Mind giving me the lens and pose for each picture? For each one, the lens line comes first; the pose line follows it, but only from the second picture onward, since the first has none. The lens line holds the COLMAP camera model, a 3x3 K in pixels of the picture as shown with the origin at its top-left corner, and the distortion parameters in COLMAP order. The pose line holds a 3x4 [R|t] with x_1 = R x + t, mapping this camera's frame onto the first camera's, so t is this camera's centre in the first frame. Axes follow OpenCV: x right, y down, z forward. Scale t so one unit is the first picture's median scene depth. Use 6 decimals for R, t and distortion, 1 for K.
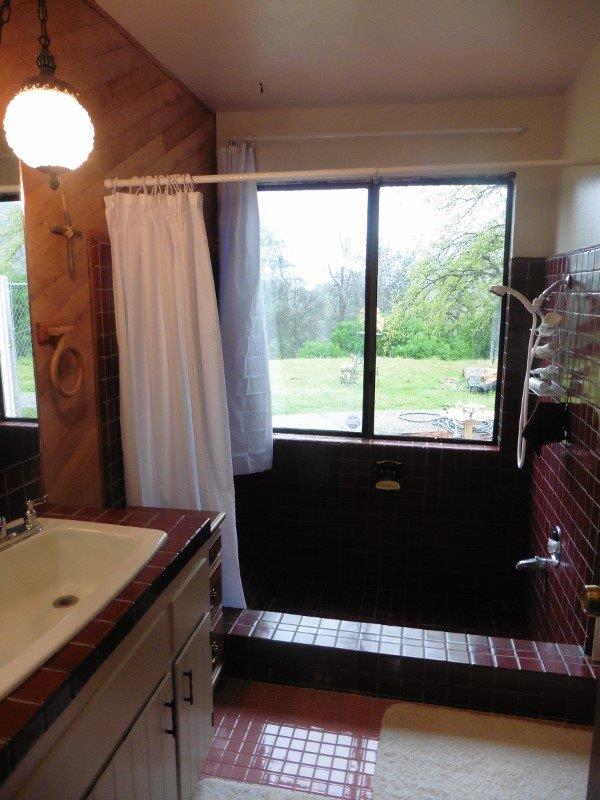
lens RADIAL K [[580.2, 0, 299.4], [0, 580.2, 400.8], [0, 0, 1]] dist [-0.063688, 0.044000]
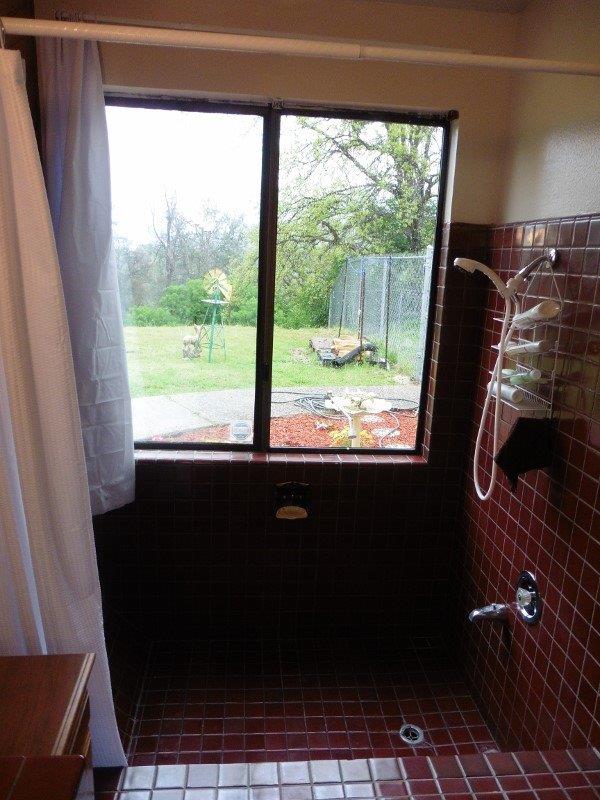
lens RADIAL K [[580.2, 0, 300.8], [0, 580.2, 403.4], [0, 0, 1]] dist [-0.063688, 0.044000]
pose [[0.956609, -0.032189, 0.289591, -0.055295], [0.013043, 0.997613, 0.067805, -0.052909], [-0.291082, -0.061086, 0.954746, 0.263858]]
